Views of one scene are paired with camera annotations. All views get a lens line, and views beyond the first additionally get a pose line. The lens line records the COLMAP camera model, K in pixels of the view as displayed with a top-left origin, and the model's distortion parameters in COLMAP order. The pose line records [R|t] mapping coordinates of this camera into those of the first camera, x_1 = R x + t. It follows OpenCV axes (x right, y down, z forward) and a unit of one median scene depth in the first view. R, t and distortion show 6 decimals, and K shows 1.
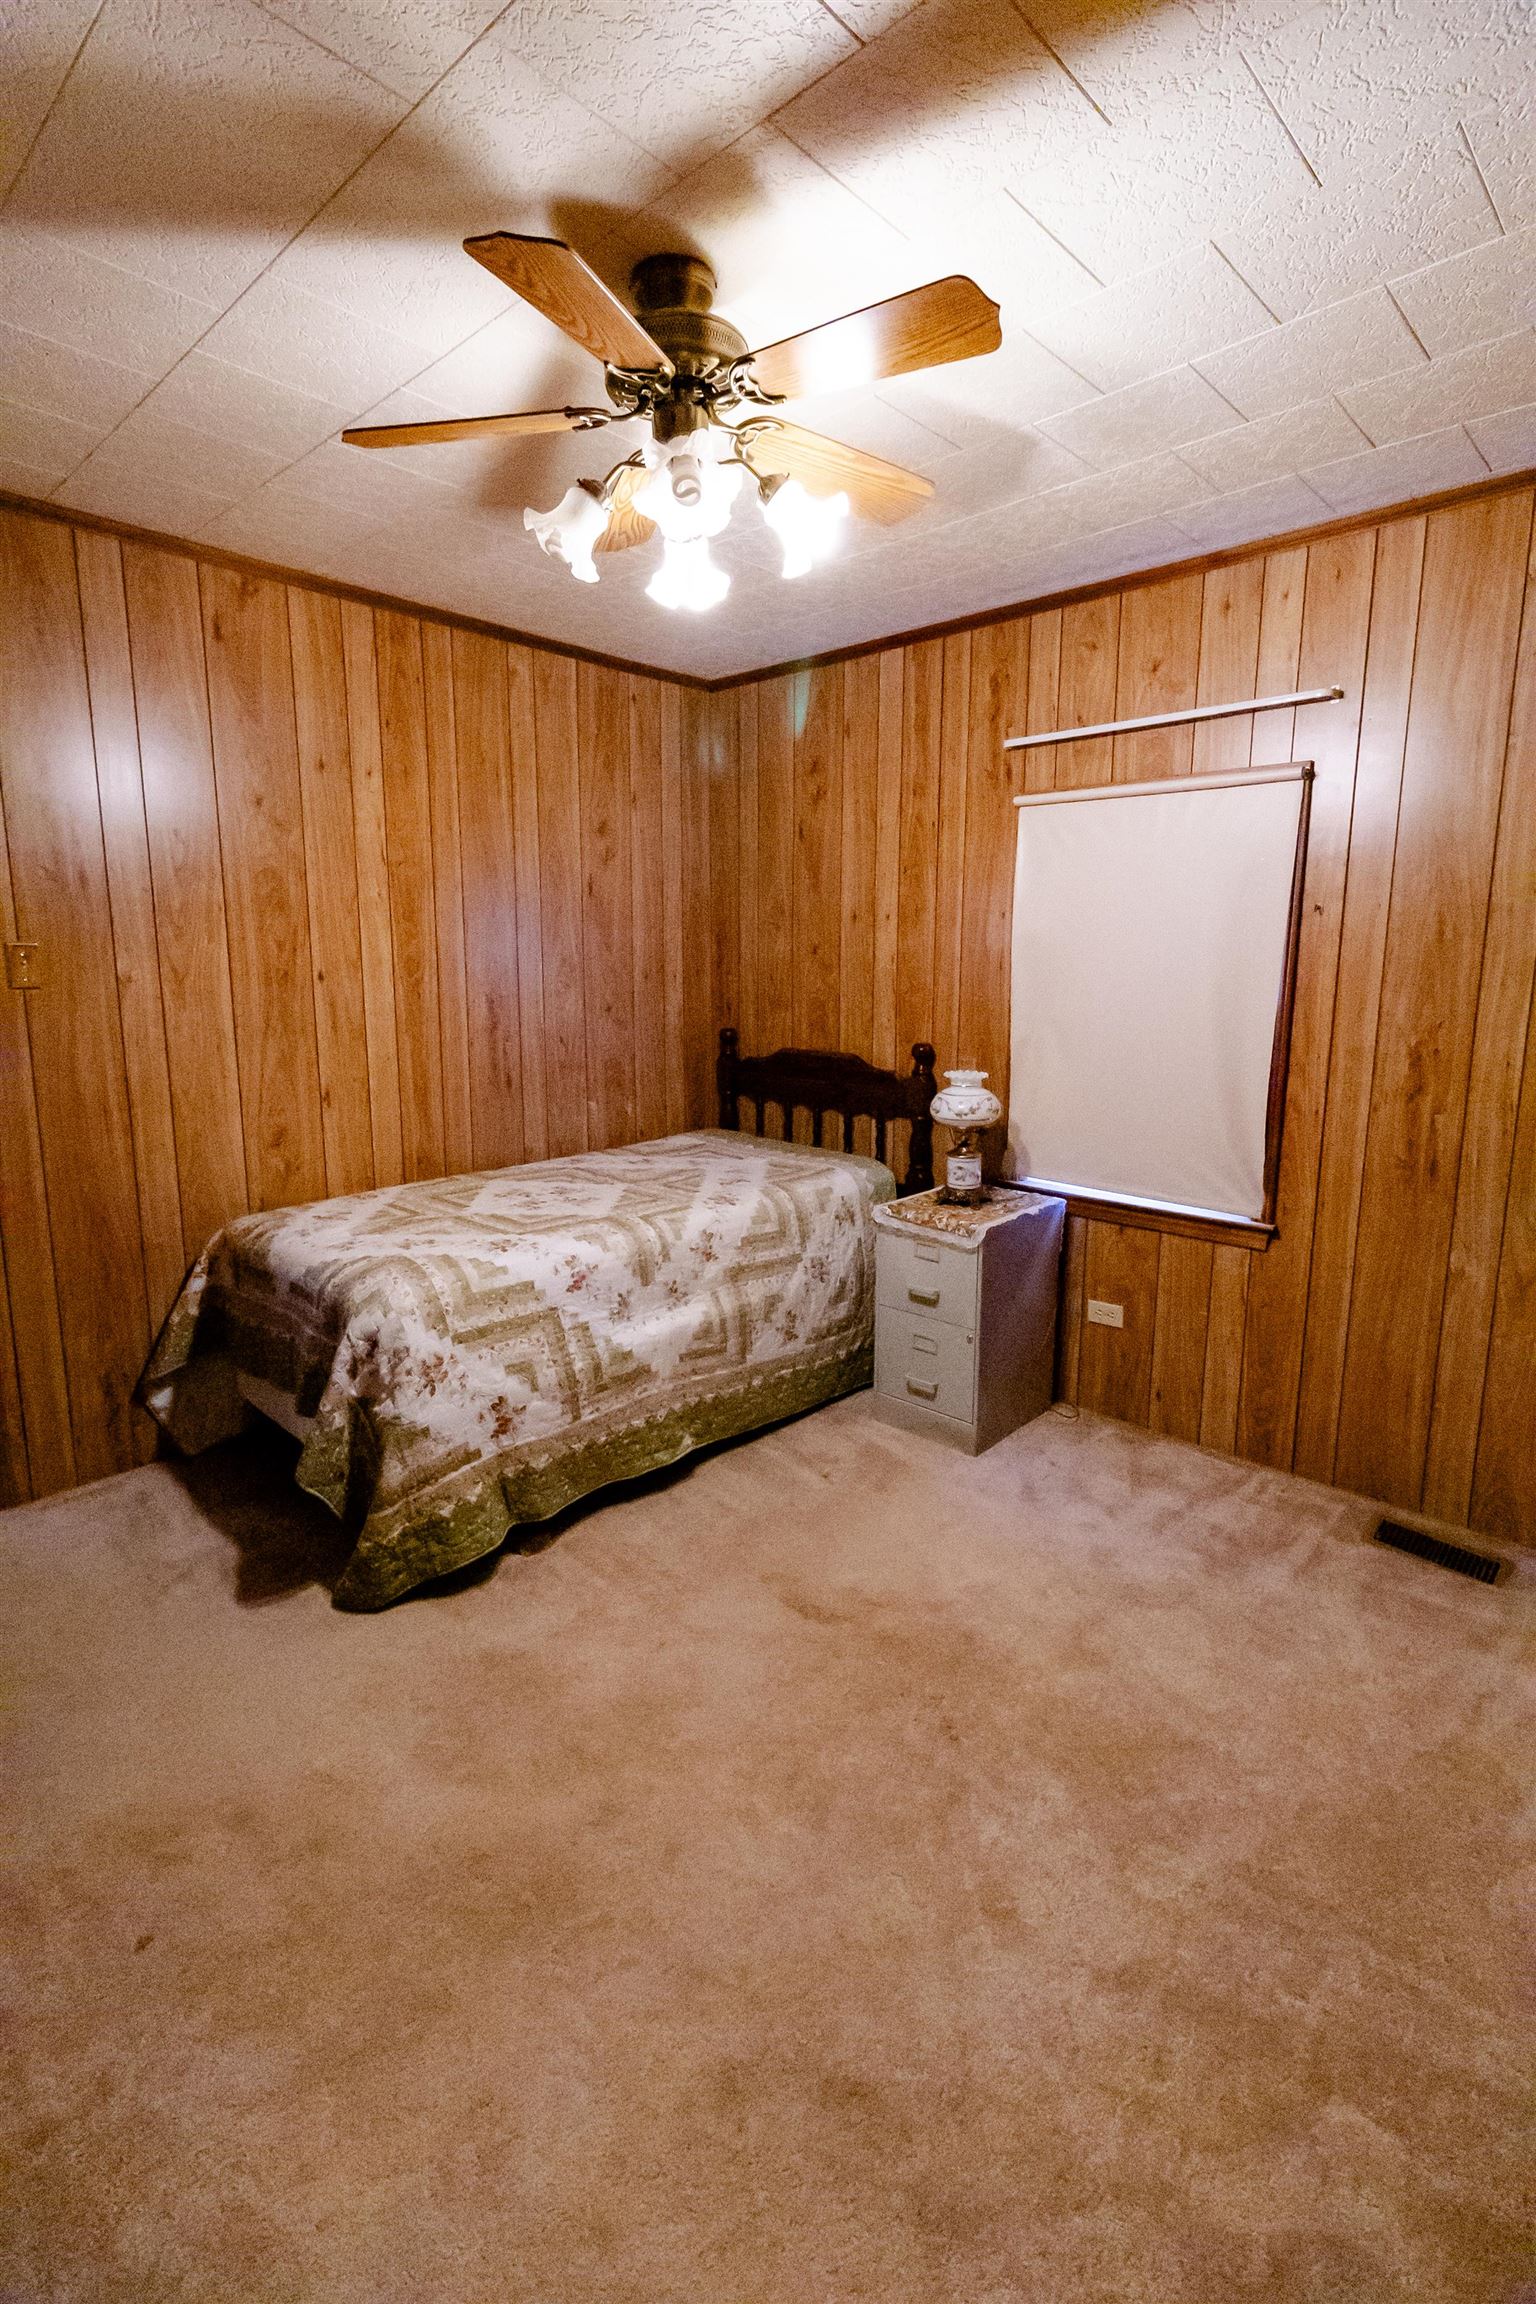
lens RADIAL K [[1083.1, 0, 762.0], [0, 1083.1, 1139.1], [0, 0, 1]] dist [0.000502, -0.000140]
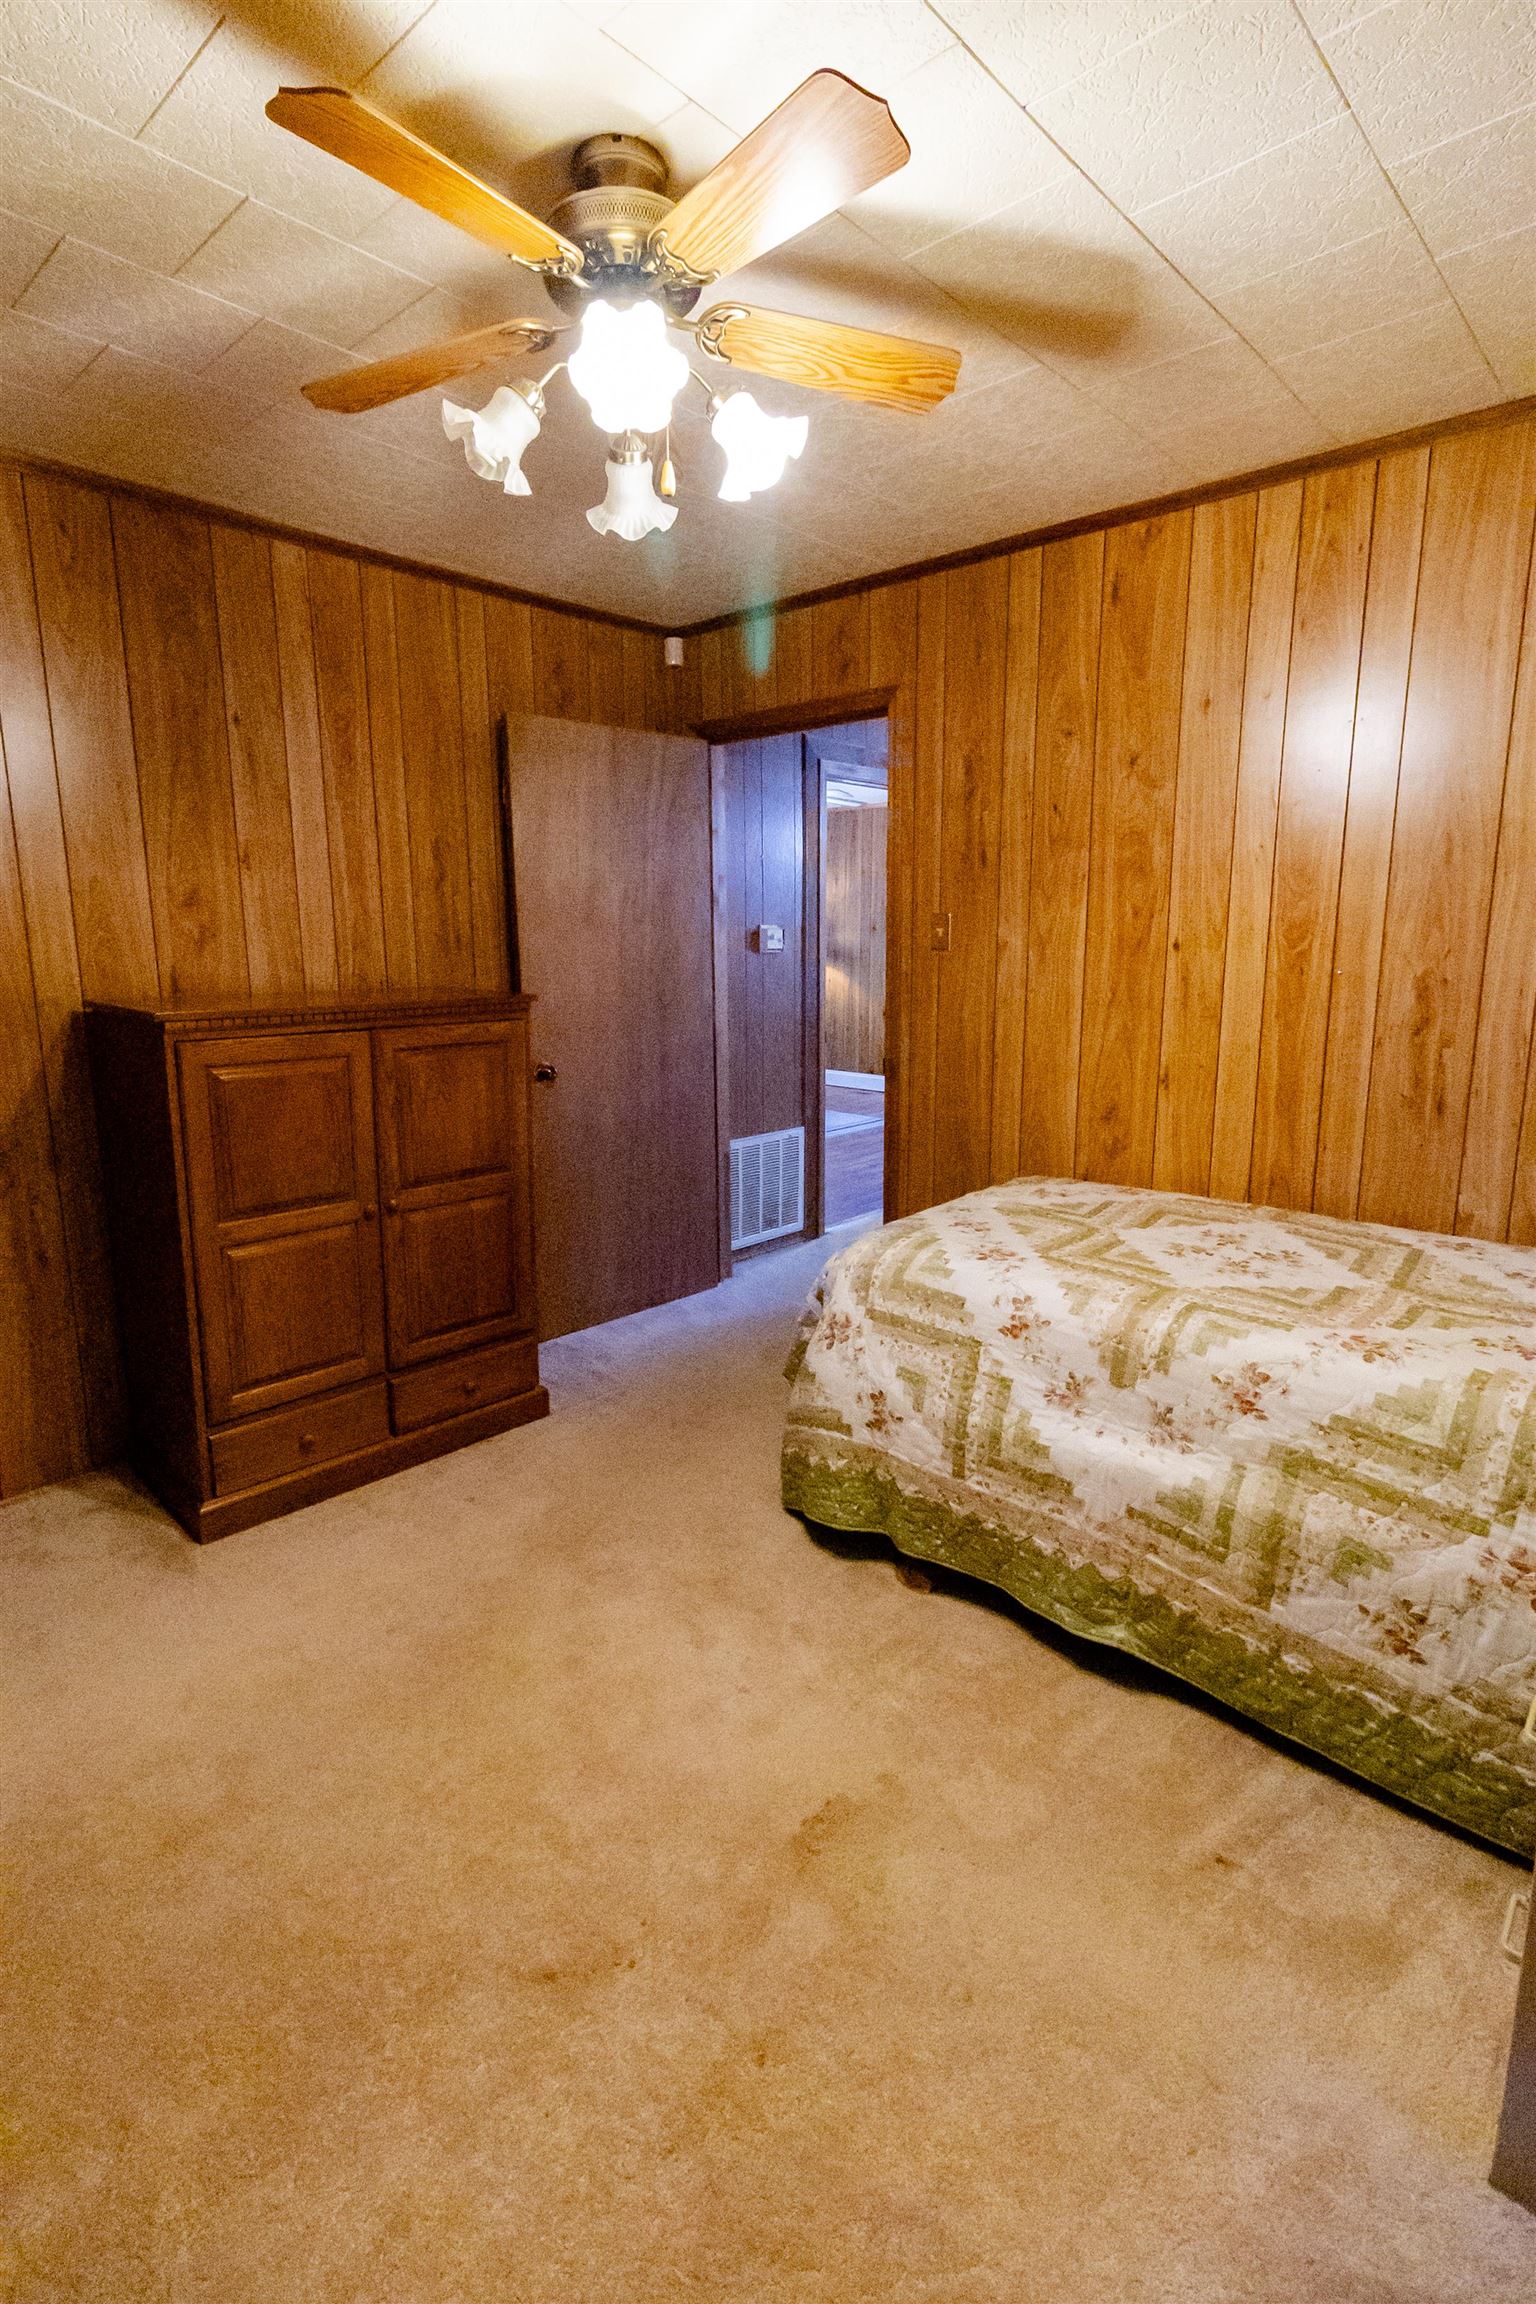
lens RADIAL K [[1083.1, 0, 757.4], [0, 1083.1, 1149.2], [0, 0, 1]] dist [0.000502, -0.000140]
pose [[-0.004240, 0.189845, -0.981805, 0.556111], [-0.167900, 0.967741, 0.187850, -0.107129], [0.985795, 0.165642, 0.027772, 0.724485]]
